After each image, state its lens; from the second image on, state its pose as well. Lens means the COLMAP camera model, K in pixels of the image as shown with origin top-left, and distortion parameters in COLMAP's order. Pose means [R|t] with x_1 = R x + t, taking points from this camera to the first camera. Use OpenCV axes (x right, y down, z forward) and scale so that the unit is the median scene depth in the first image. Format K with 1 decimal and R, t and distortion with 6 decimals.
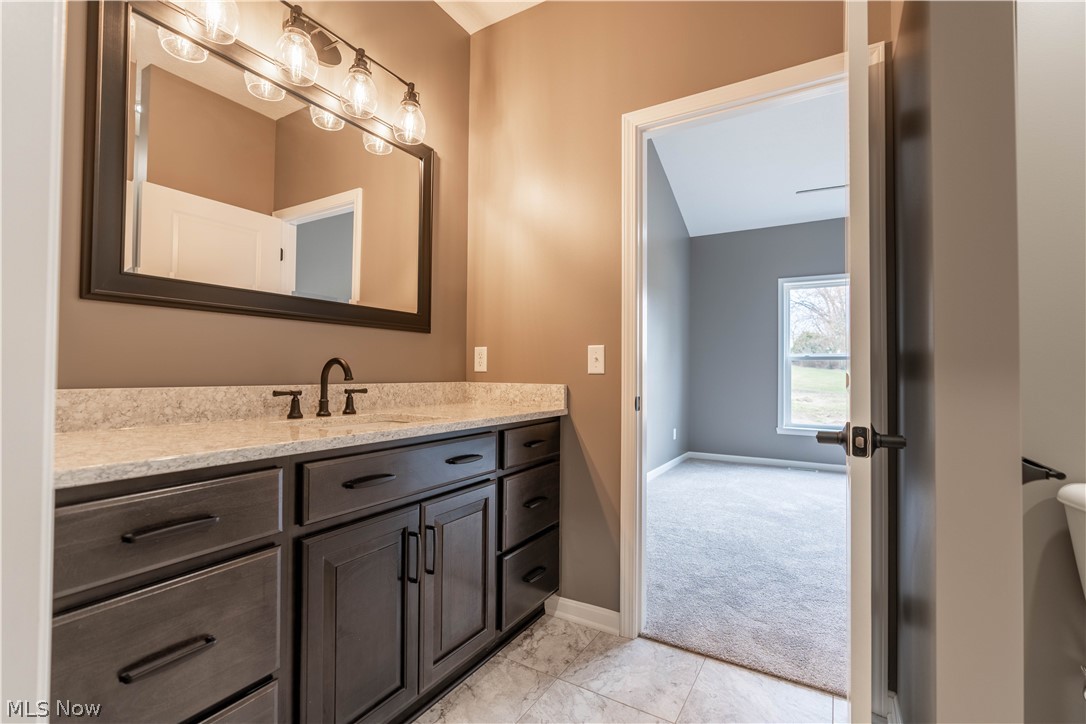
lens RADIAL K [[491.2, 0, 543.0], [0, 491.2, 362.0], [0, 0, 1]] dist [-0.005685, 0.001311]
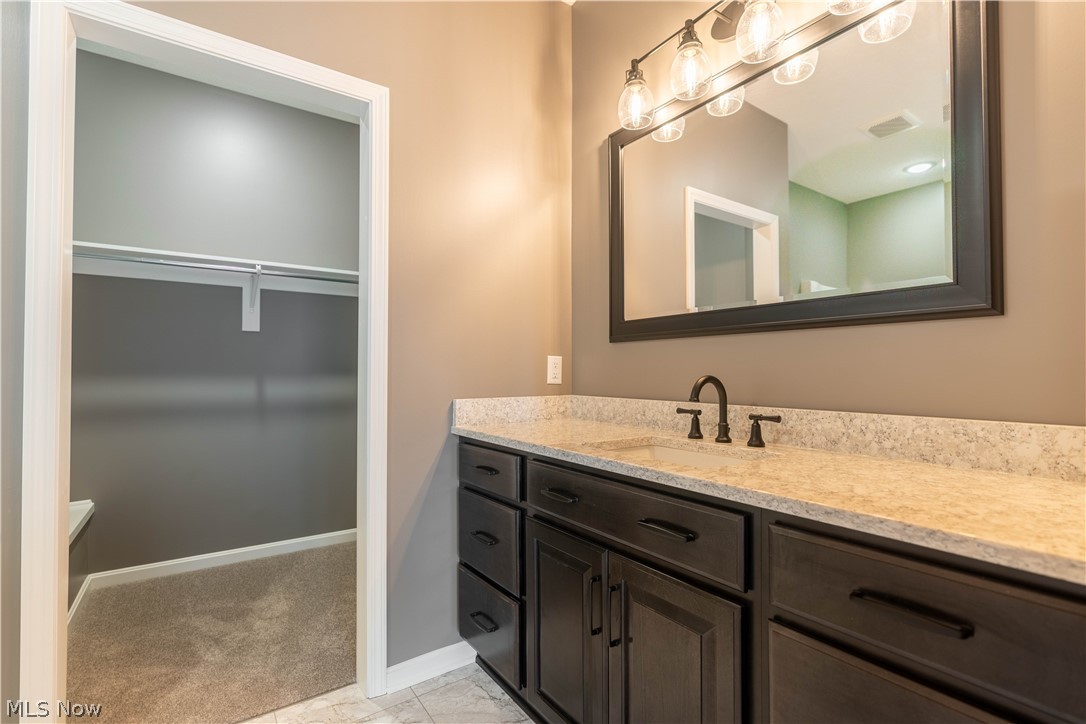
lens RADIAL K [[500.7, 0, 544.1], [0, 500.7, 366.7], [0, 0, 1]] dist [-0.003333, 0.000119]
pose [[-0.410426, -0.020746, -0.911658, 0.483891], [0.013046, 0.999505, -0.028619, -0.002109], [0.911800, -0.023640, -0.409953, 1.050717]]
